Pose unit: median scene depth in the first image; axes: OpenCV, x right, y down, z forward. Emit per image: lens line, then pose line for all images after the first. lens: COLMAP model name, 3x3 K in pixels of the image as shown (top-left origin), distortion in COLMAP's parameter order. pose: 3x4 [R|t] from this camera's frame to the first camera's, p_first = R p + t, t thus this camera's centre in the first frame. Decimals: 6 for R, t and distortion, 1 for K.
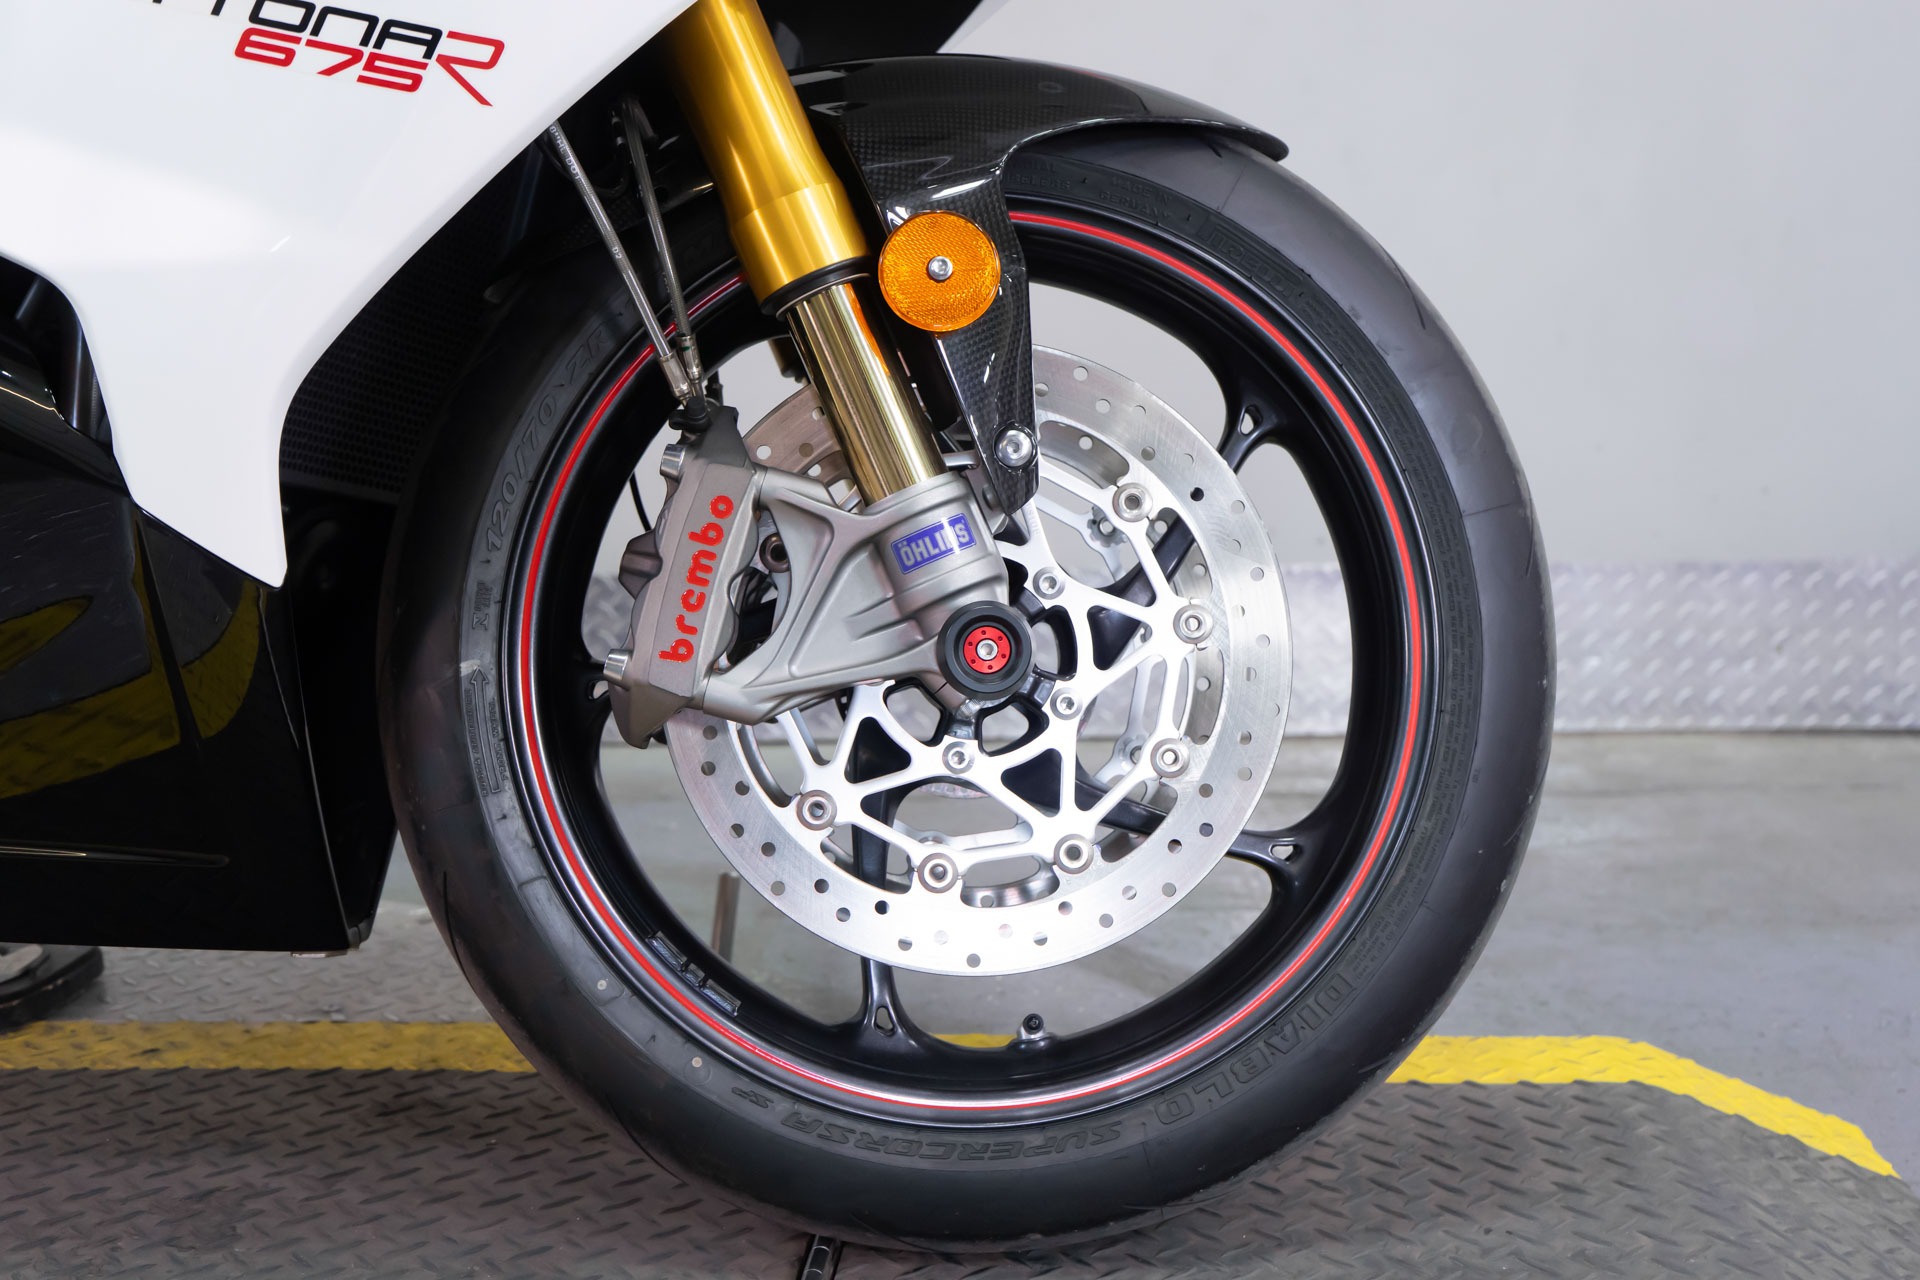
lens RADIAL K [[2248.2, 0, 960.0], [0, 2248.2, 640.0], [0, 0, 1]] dist [0.005932, 0.000954]
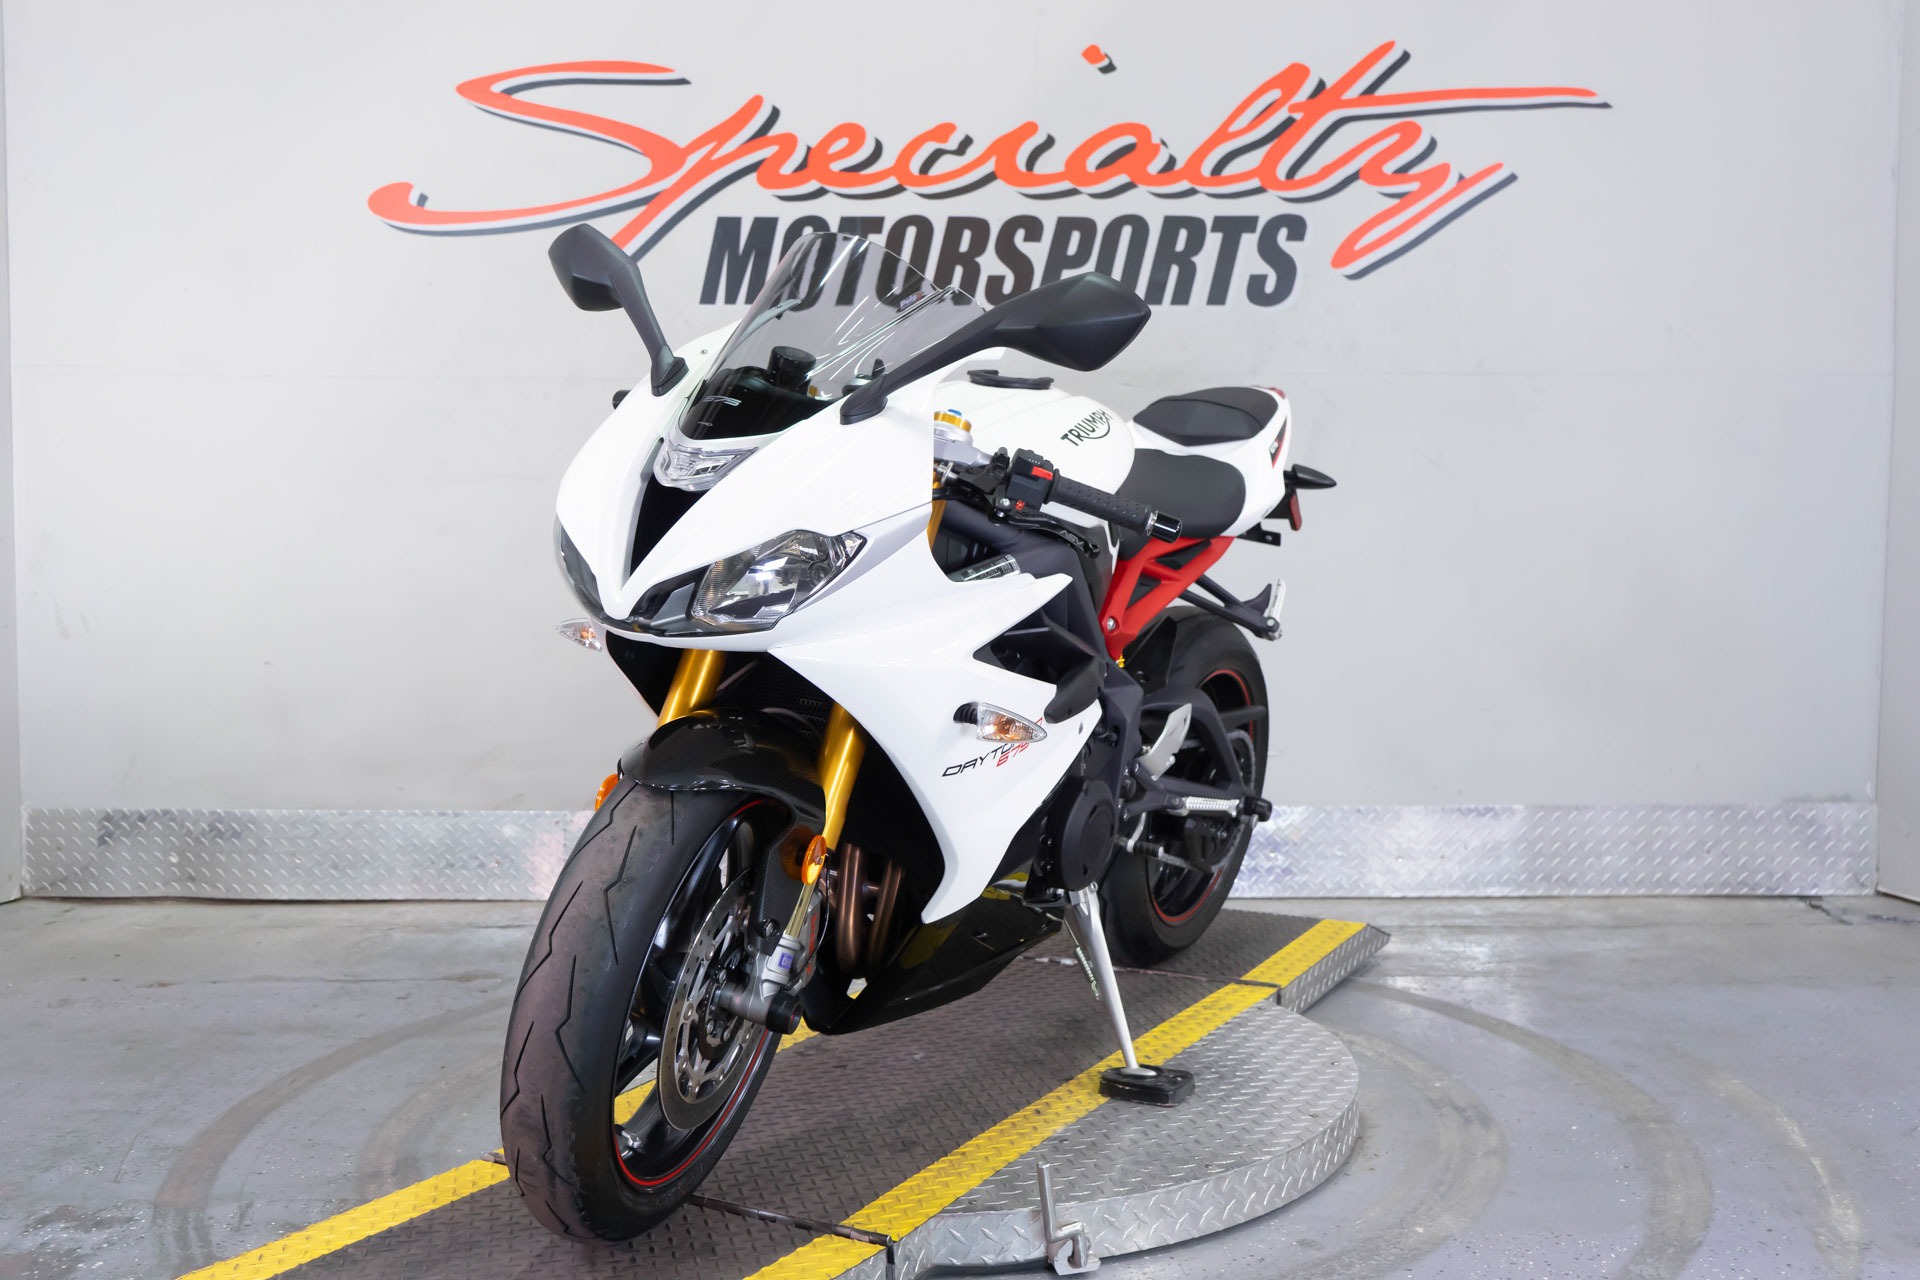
lens RADIAL K [[1990.0, 0, 960.0], [0, 1990.0, 640.0], [0, 0, 1]] dist [0.006665, 0.007788]
pose [[0.999821, 0.004138, -0.018469, -0.225845], [-0.005879, 0.995437, -0.095235, -0.009896], [0.017991, 0.095327, 0.995283, -0.670281]]
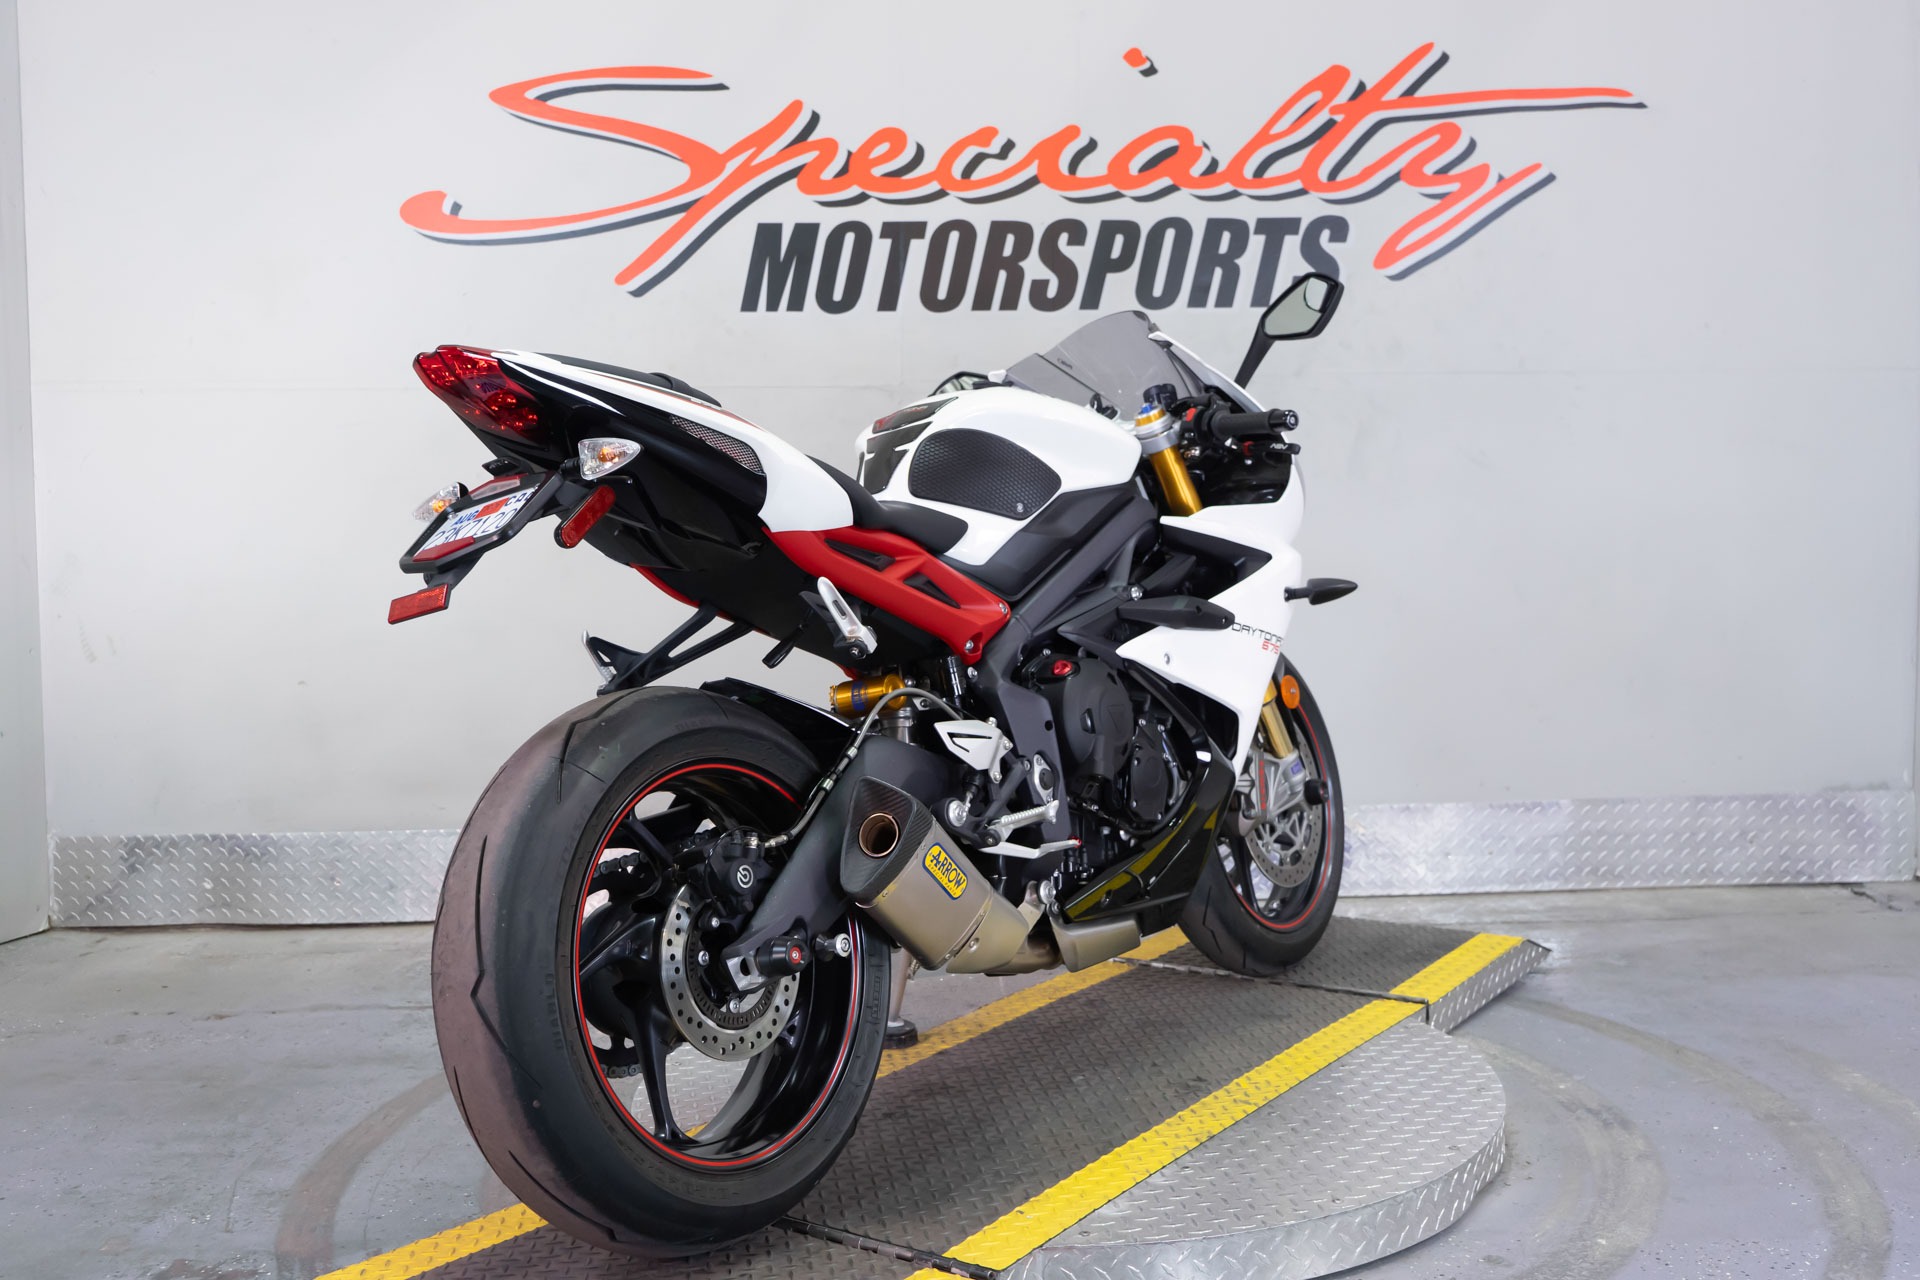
lens RADIAL K [[1928.1, 0, 960.0], [0, 1928.1, 640.0], [0, 0, 1]] dist [0.004825, 0.014252]
pose [[0.999525, -0.014249, 0.027326, -0.341290], [0.016841, 0.995131, -0.097109, -0.018286], [-0.025809, 0.097523, 0.994899, -0.610410]]
